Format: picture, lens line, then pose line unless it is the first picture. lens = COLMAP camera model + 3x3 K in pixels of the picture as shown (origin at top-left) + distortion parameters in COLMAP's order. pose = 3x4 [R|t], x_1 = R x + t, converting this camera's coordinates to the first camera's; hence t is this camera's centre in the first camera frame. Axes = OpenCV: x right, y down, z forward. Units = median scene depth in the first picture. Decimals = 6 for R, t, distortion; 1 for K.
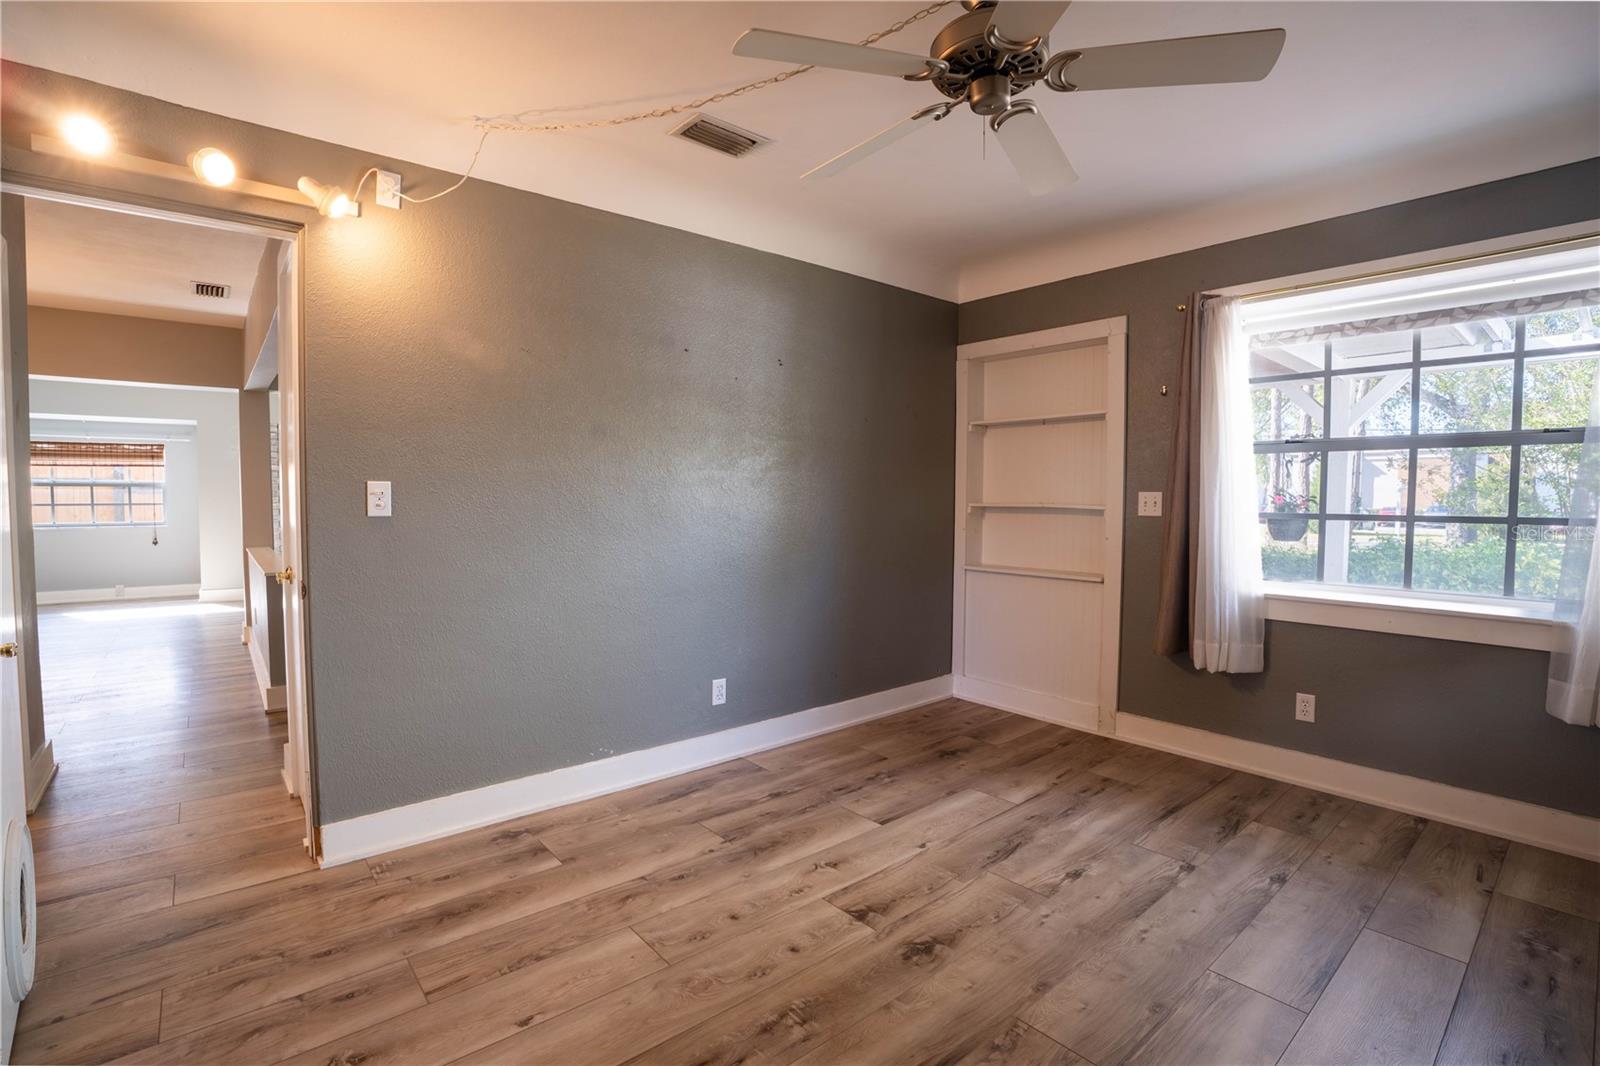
lens RADIAL K [[740.0, 0, 800.0], [0, 740.0, 533.0], [0, 0, 1]] dist [-0.079672, 0.022543]
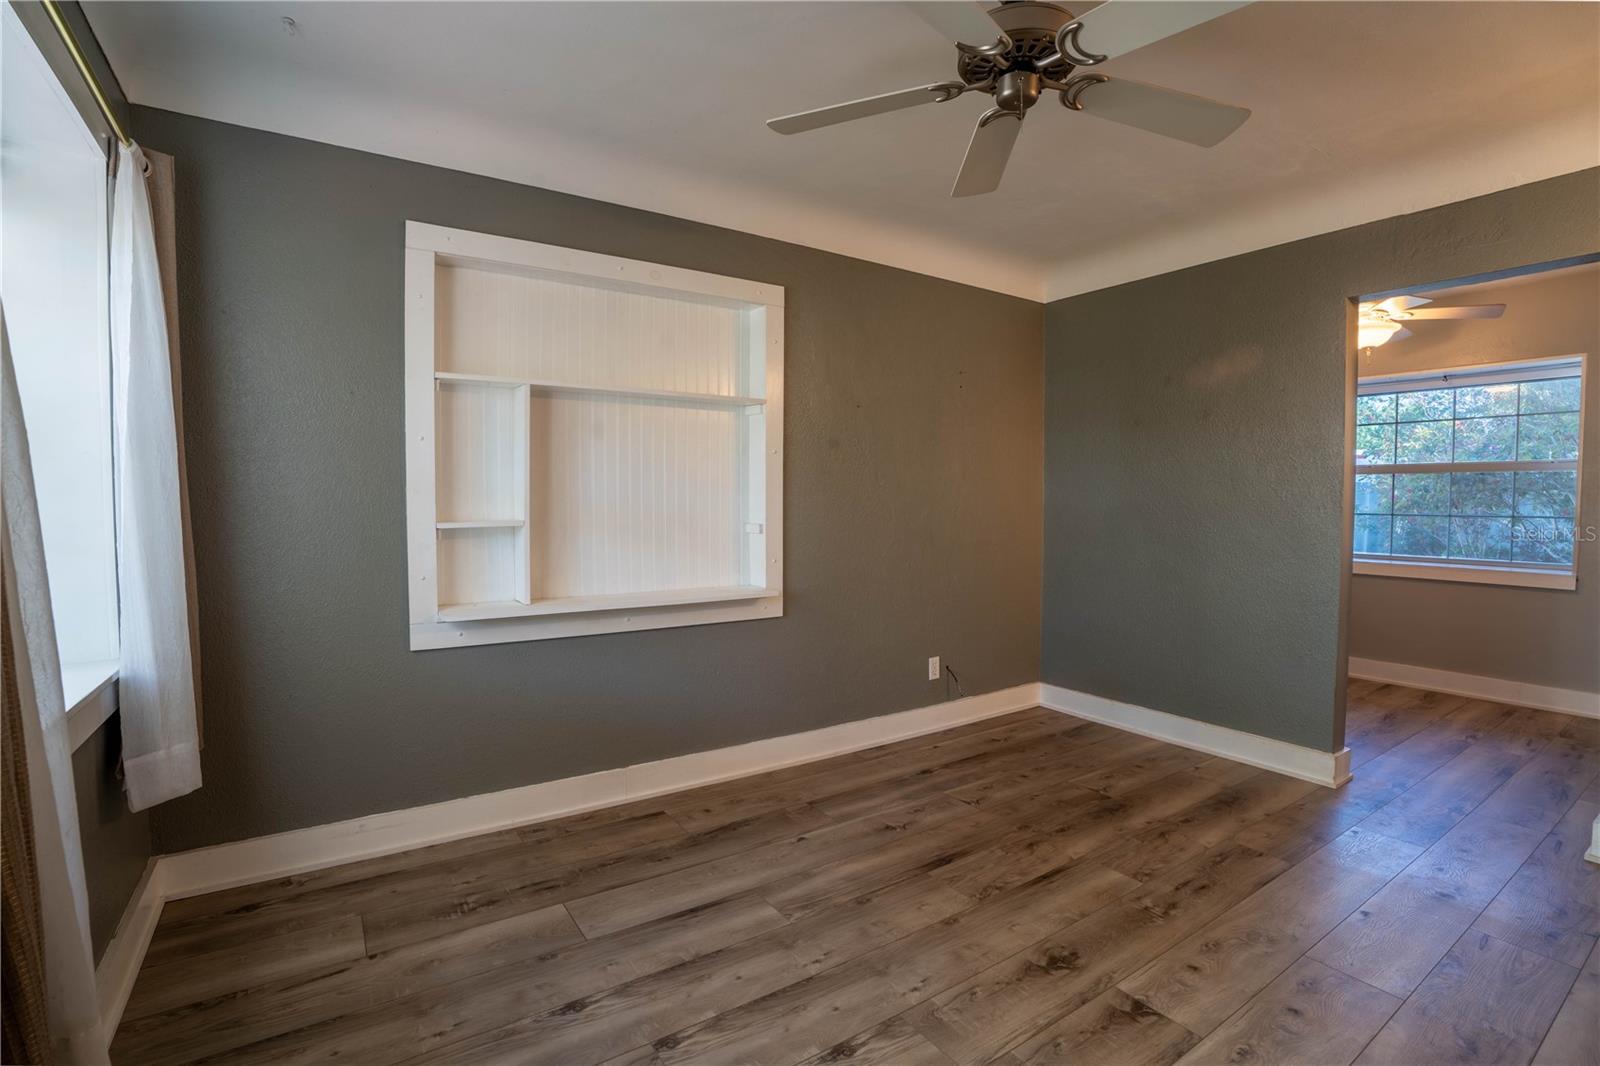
lens RADIAL K [[740.0, 0, 800.0], [0, 740.0, 533.0], [0, 0, 1]] dist [-0.079672, 0.022543]
pose [[-0.993835, -0.009576, 0.110453, 0.403811], [0.001083, 0.995377, 0.096044, -0.093572], [-0.110862, 0.095571, -0.989230, 1.877130]]
